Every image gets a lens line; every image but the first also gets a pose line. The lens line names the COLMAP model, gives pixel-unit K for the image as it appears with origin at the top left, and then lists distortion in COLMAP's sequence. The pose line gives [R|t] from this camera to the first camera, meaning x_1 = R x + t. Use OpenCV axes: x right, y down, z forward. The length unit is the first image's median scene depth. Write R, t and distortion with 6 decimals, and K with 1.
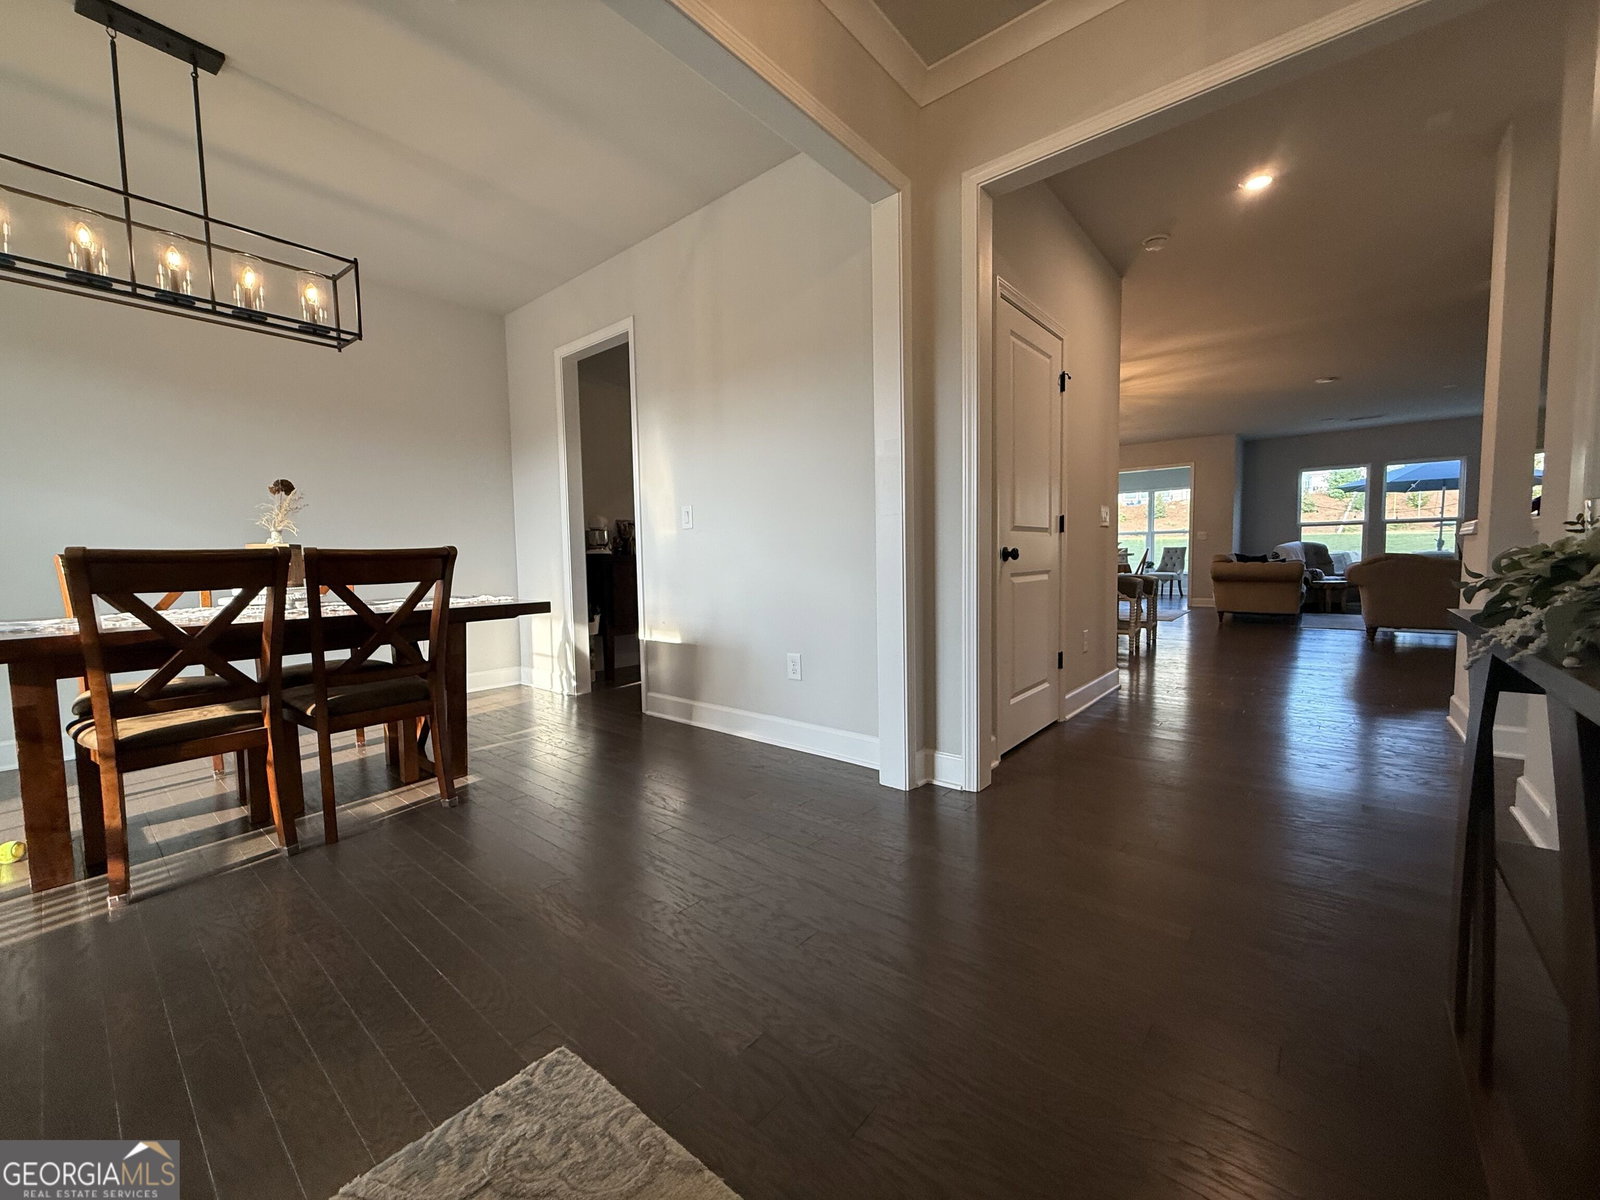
lens RADIAL K [[630.0, 0, 800.0], [0, 630.0, 600.0], [0, 0, 1]] dist [-0.008949, 0.000366]
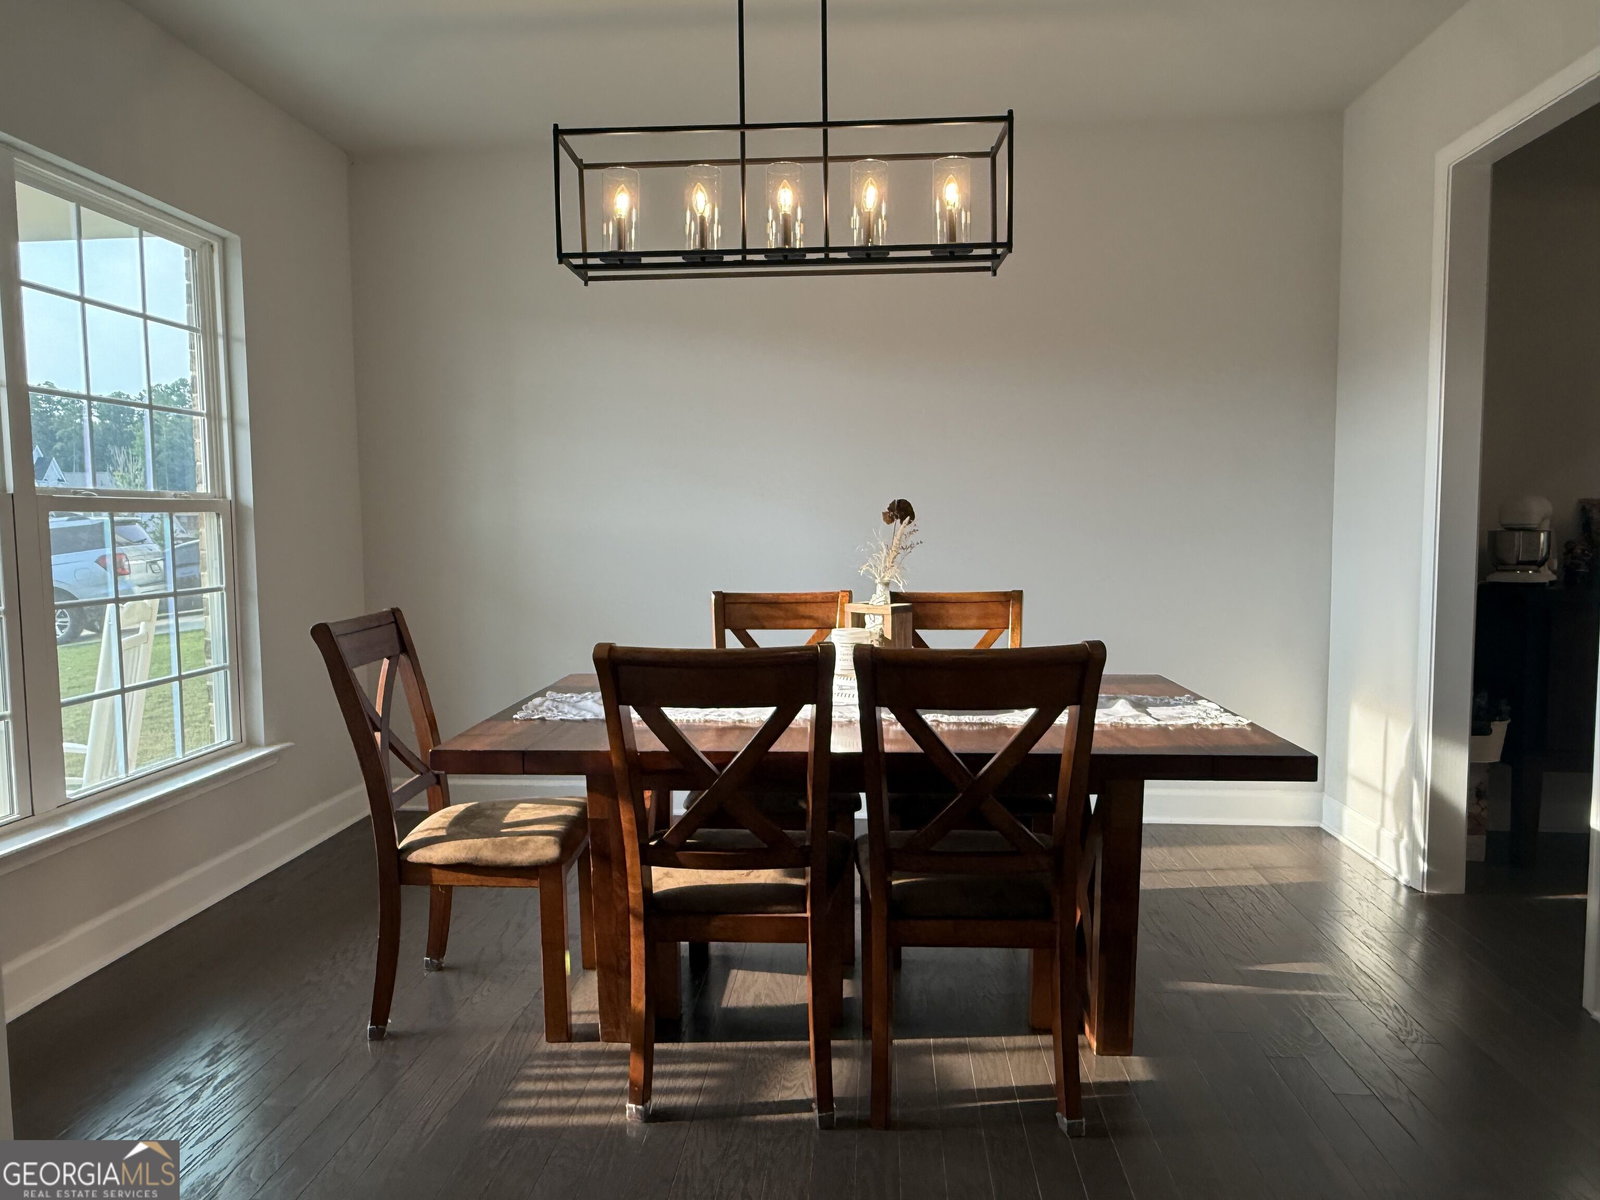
lens RADIAL K [[1017.2, 0, 800.0], [0, 1017.2, 600.0], [0, 0, 1]] dist [0.015739, -0.000205]
pose [[0.572011, 0.072107, -0.817070, -0.027340], [-0.057722, 0.997198, 0.047593, -0.133119], [0.818212, 0.019939, 0.574570, 0.316898]]
